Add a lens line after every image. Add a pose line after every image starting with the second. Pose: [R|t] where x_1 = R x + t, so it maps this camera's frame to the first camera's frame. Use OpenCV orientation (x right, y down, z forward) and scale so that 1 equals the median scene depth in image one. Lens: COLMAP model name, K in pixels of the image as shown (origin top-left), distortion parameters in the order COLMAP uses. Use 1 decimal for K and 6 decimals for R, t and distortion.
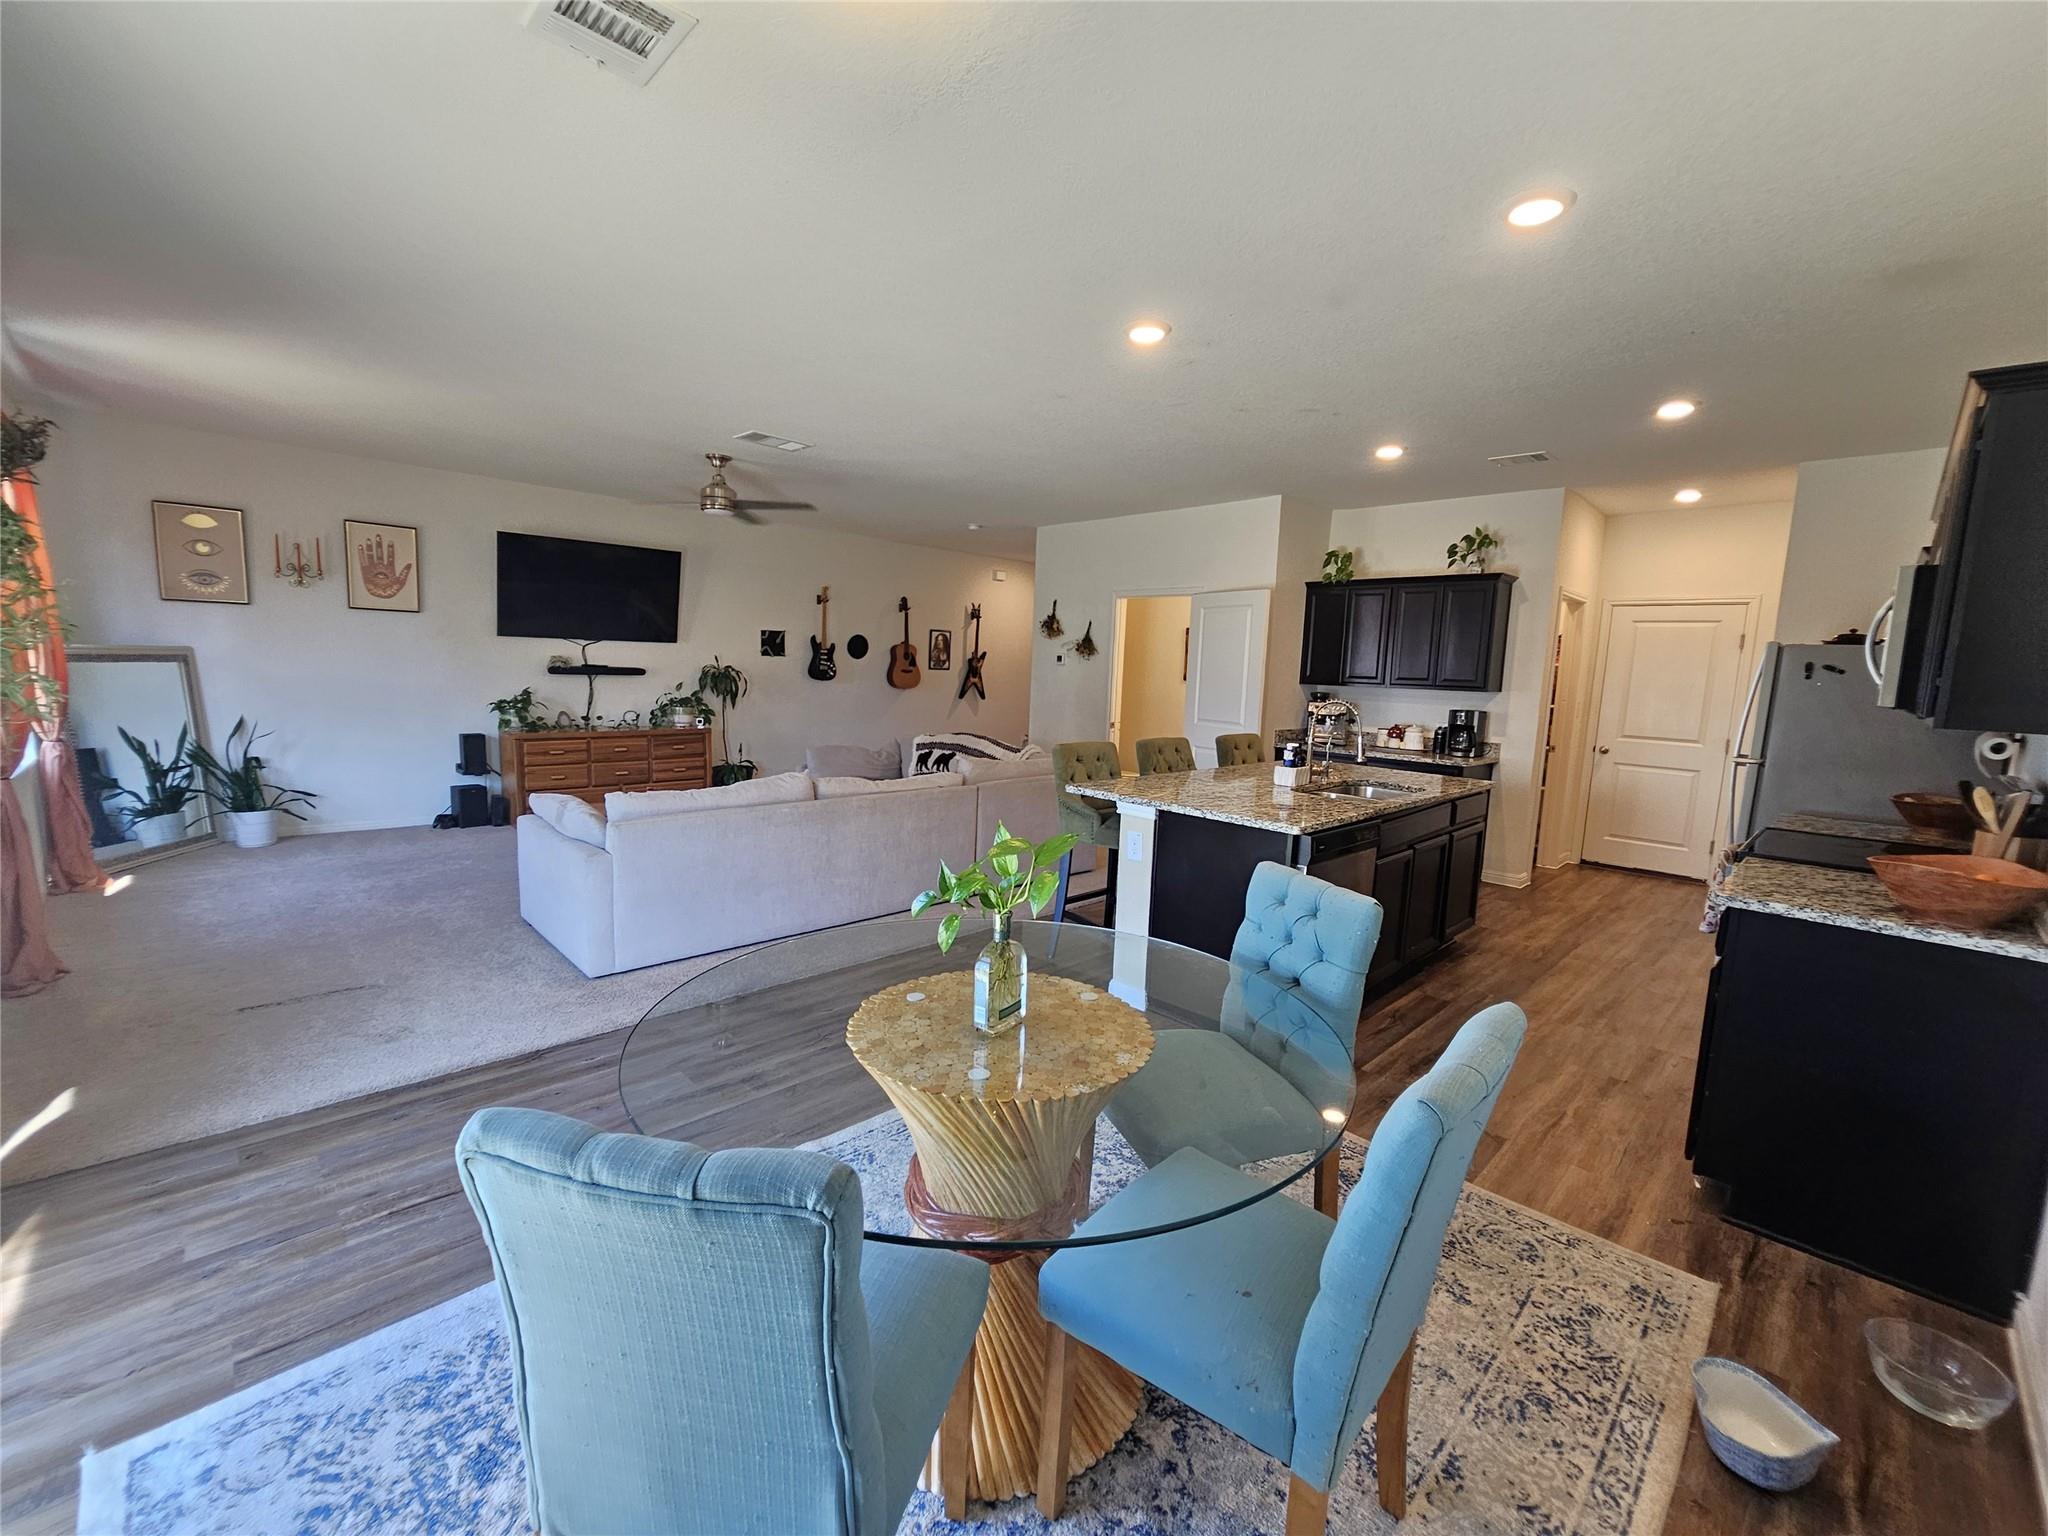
lens RADIAL K [[837.4, 0, 1026.1], [0, 837.4, 769.7], [0, 0, 1]] dist [-0.009203, 0.001672]
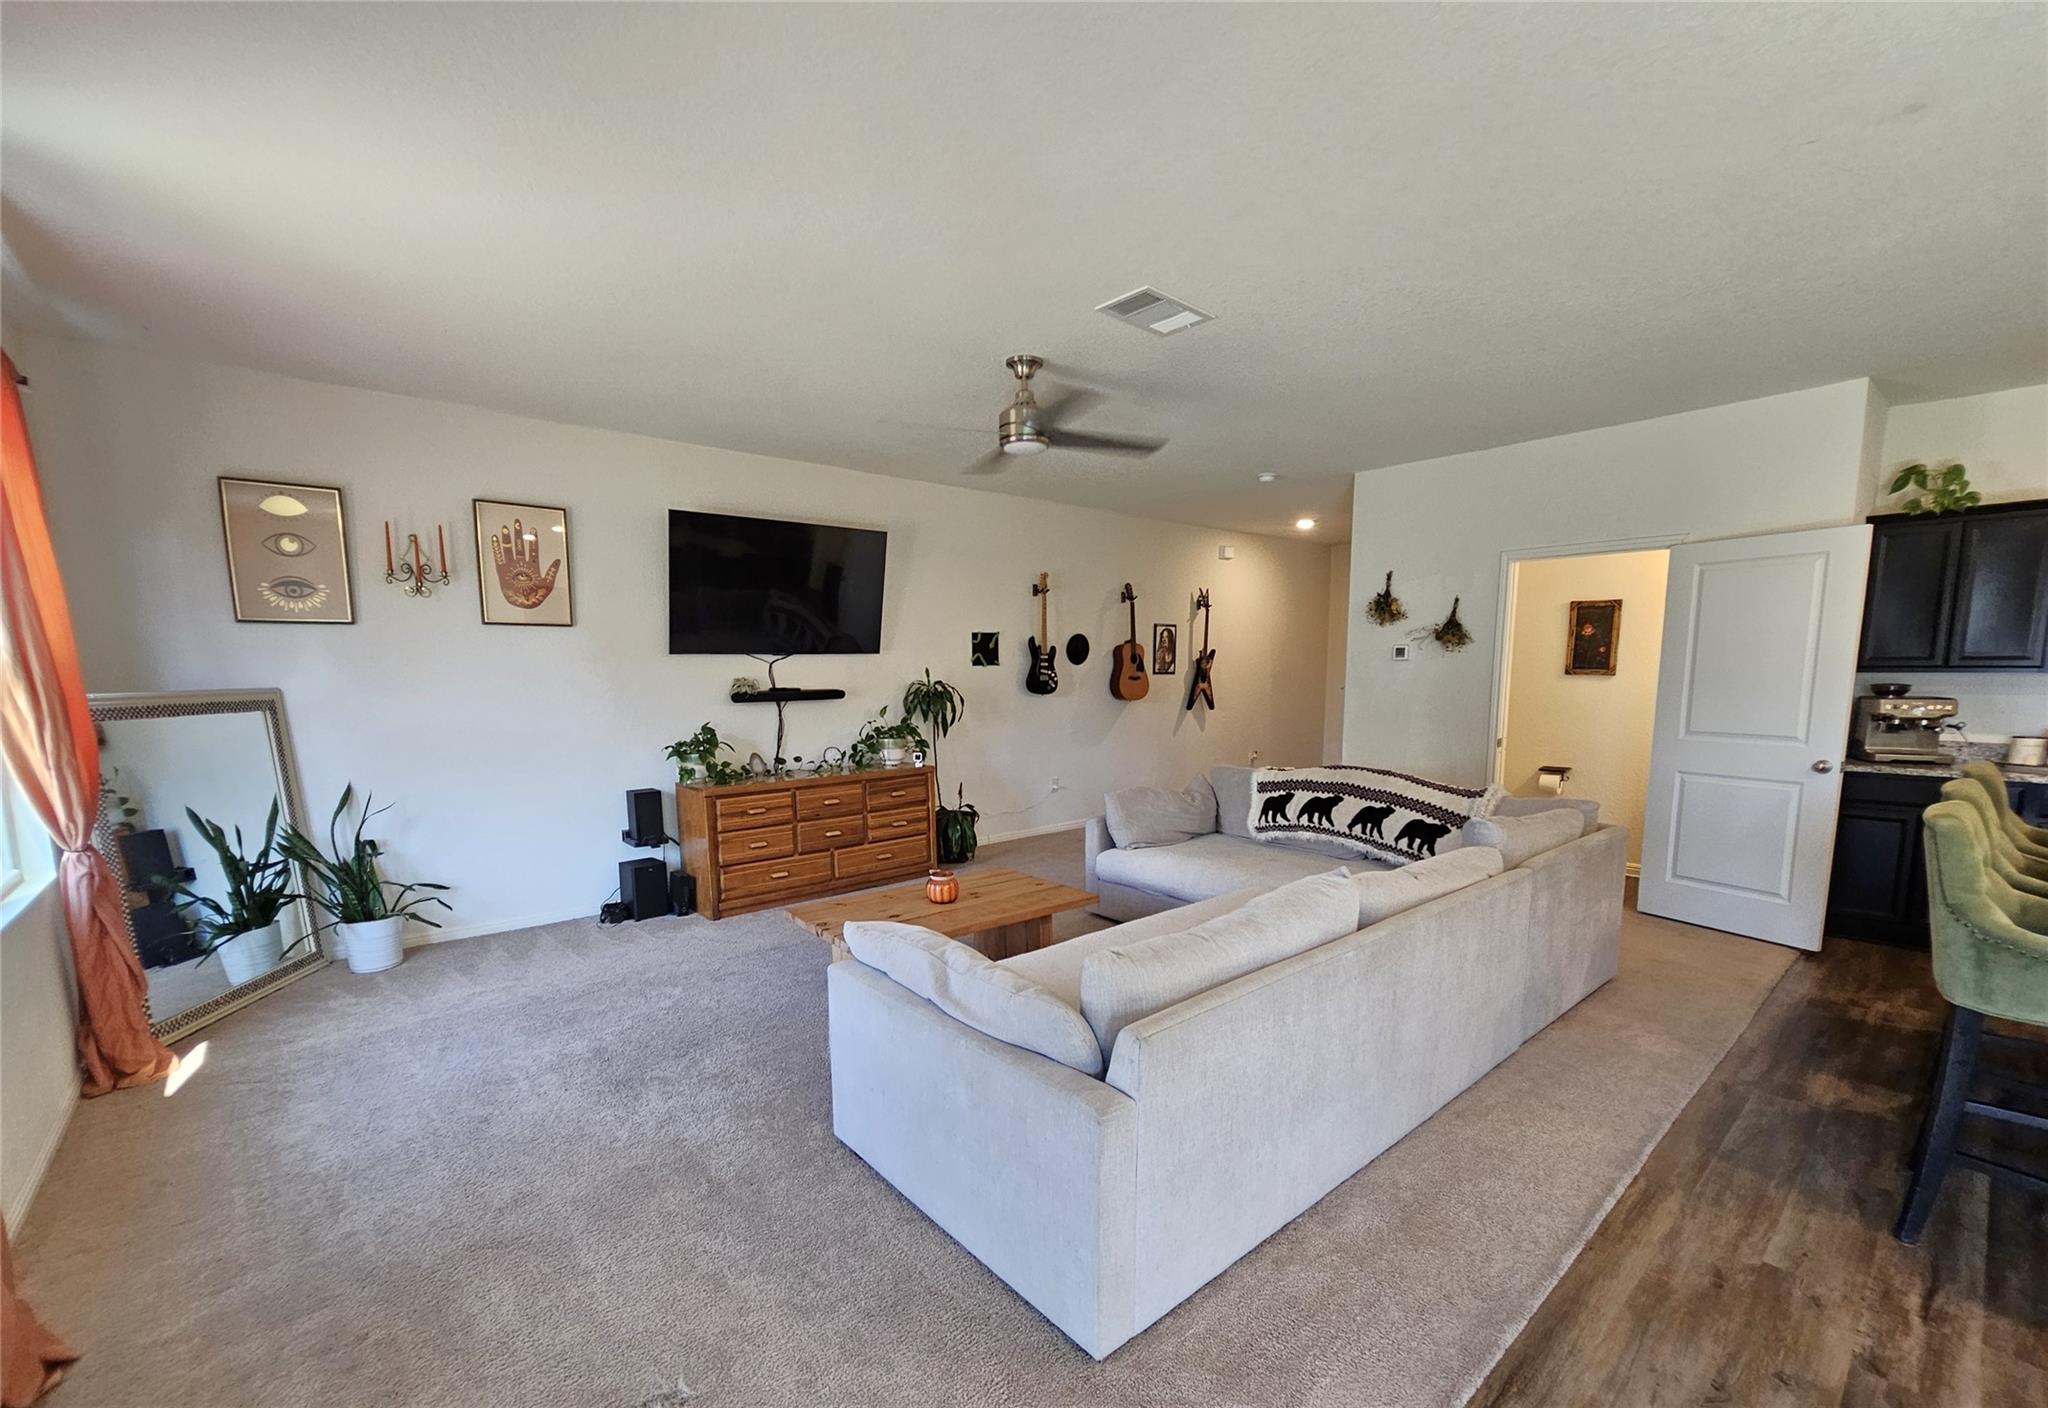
lens RADIAL K [[847.8, 0, 1006.9], [0, 847.8, 776.0], [0, 0, 1]] dist [-0.003875, -0.000538]
pose [[0.996236, -0.033899, -0.079777, -0.293304], [0.034192, 0.999413, 0.002305, -0.046939], [0.079652, -0.005024, 0.996810, 0.292434]]
